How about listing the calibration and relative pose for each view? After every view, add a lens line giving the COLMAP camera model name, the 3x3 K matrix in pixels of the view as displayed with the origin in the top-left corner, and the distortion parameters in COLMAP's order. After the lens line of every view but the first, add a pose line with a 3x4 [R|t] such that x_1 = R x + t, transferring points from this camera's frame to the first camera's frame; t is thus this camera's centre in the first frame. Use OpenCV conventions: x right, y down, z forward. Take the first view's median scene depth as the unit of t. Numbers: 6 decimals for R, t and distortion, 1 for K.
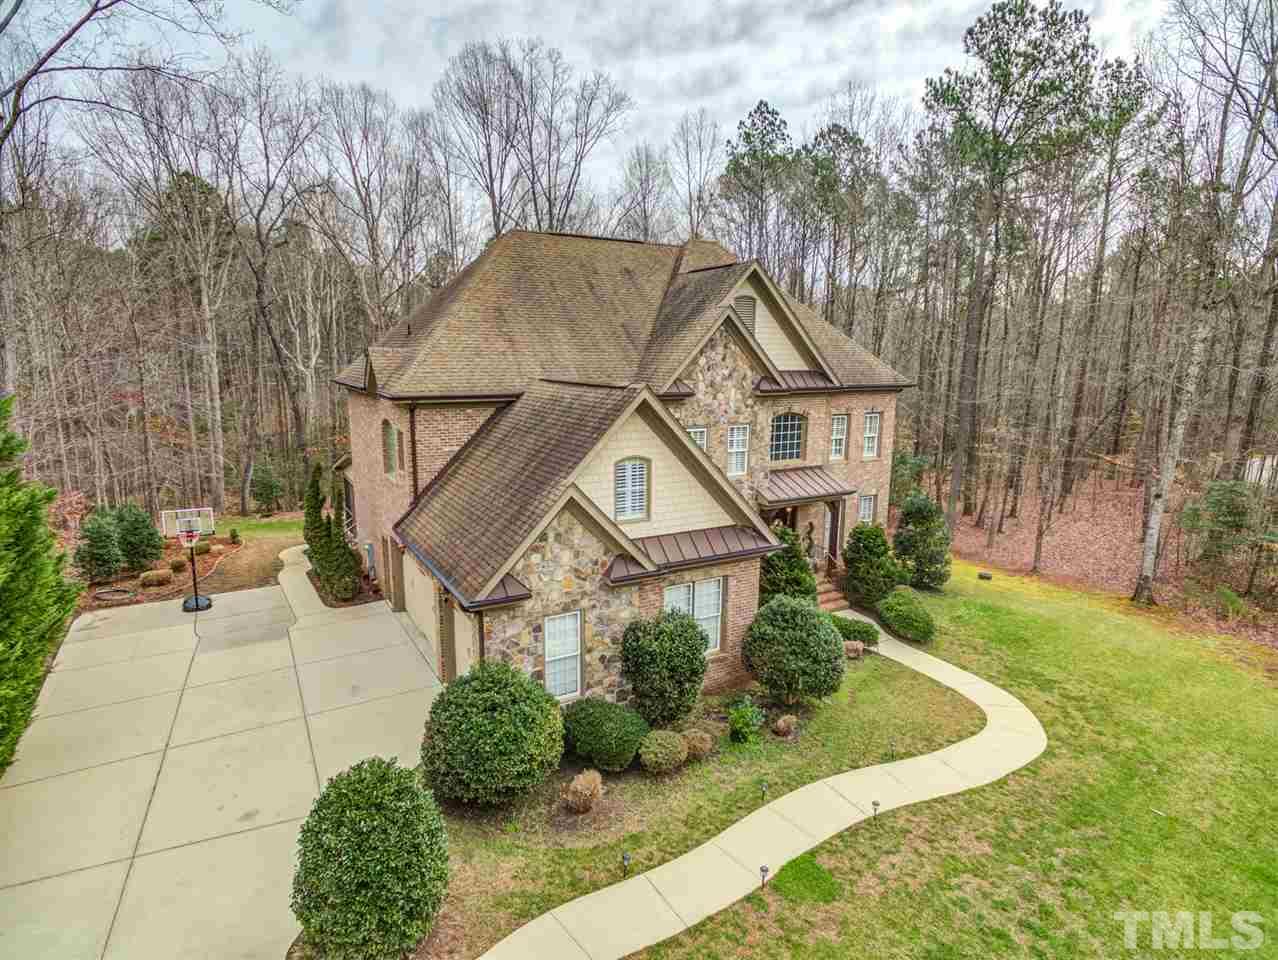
lens RADIAL K [[713.2, 0, 635.8], [0, 713.2, 485.5], [0, 0, 1]] dist [-0.006743, 0.001901]
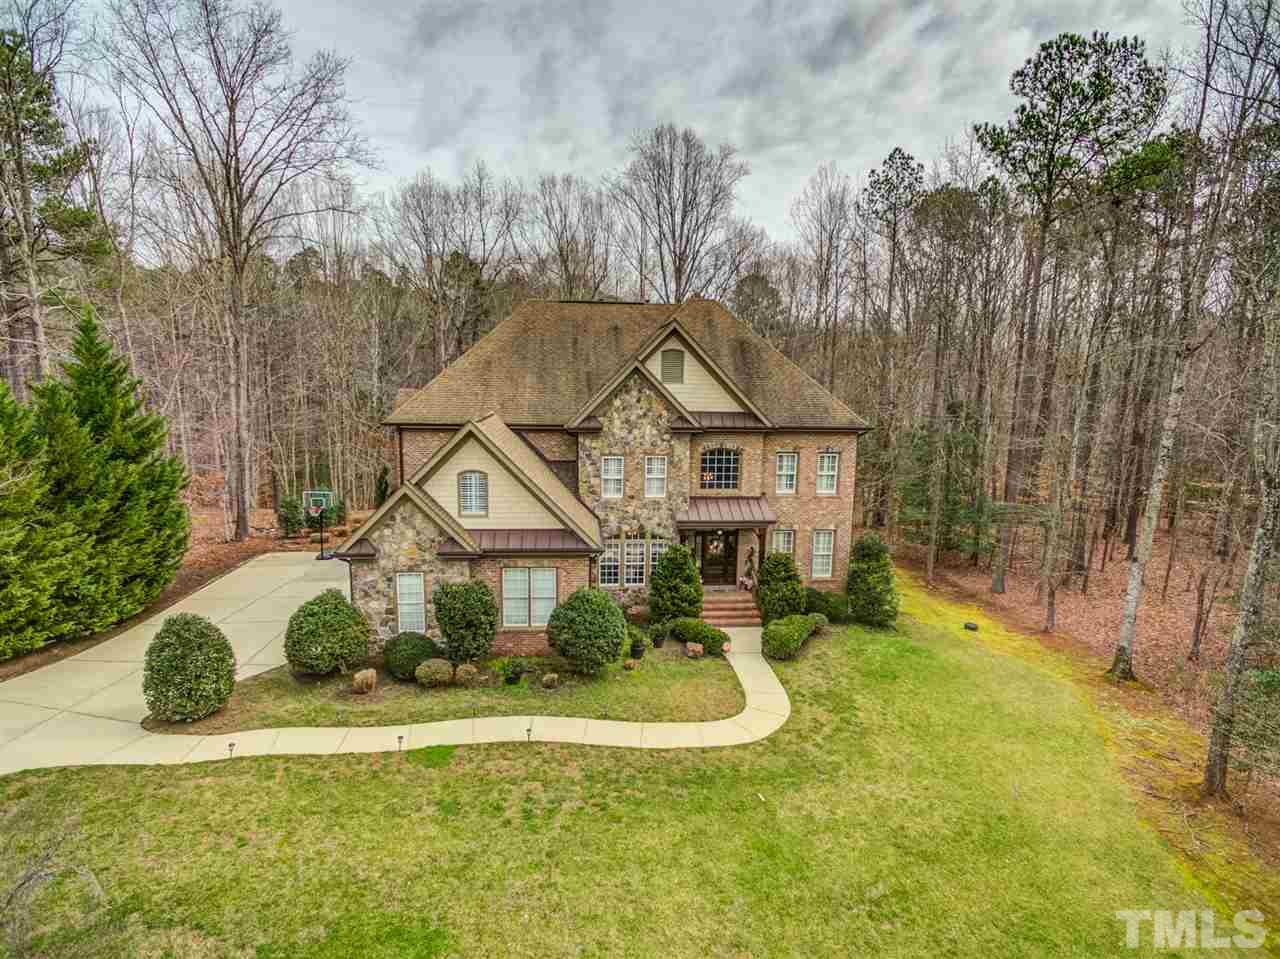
lens RADIAL K [[714.3, 0, 645.7], [0, 714.3, 485.1], [0, 0, 1]] dist [-0.006743, 0.001901]
pose [[0.909914, 0.068952, -0.409025, 0.646673], [-0.086387, 0.995966, -0.024277, -0.004543], [0.405701, 0.057425, 0.912200, -0.110400]]
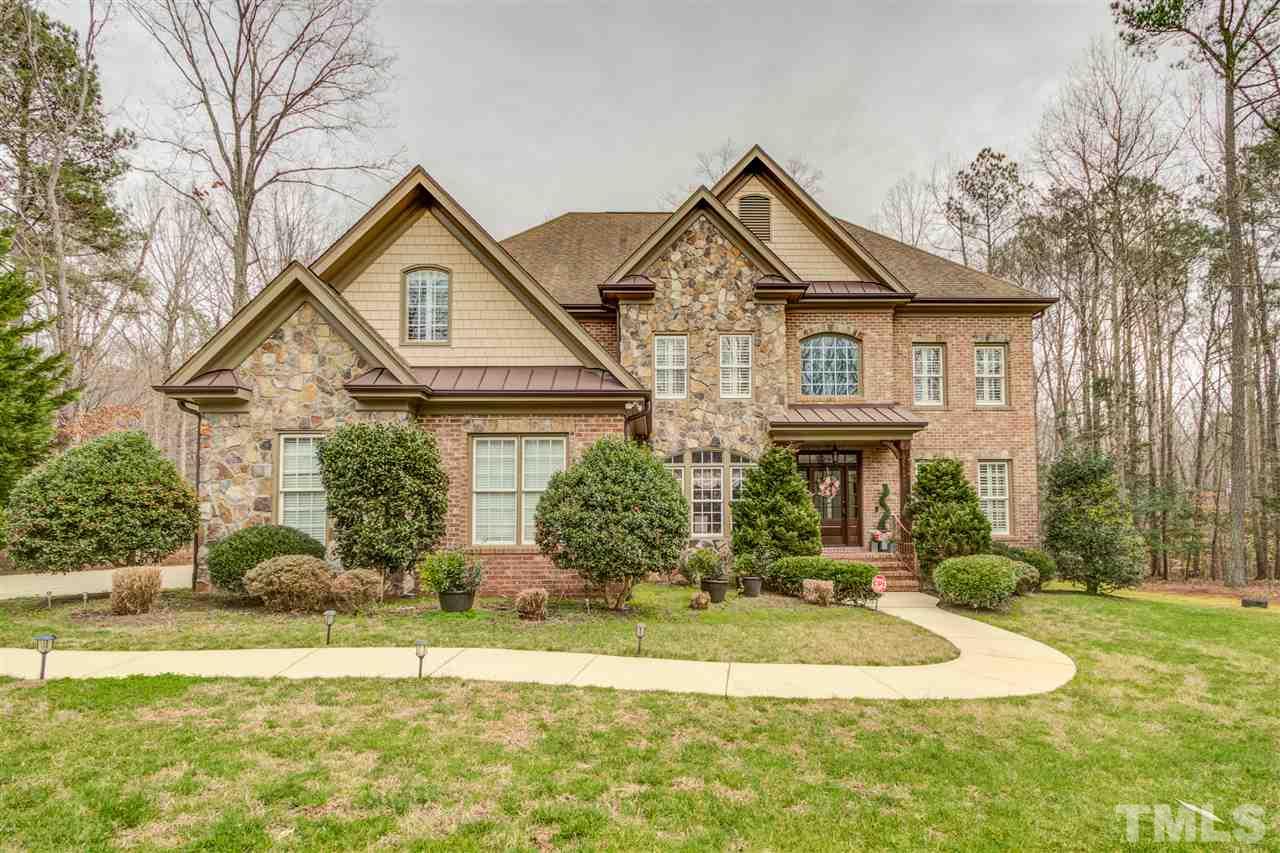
lens RADIAL K [[634.6, 0, 674.6], [0, 634.6, 487.1], [0, 0, 1]] dist [0.005238, -0.001786]
pose [[0.880143, -0.036705, -0.473288, 0.432177], [-0.077579, 0.972481, -0.219688, 0.255451], [0.468327, 0.230074, 0.853074, 0.406079]]
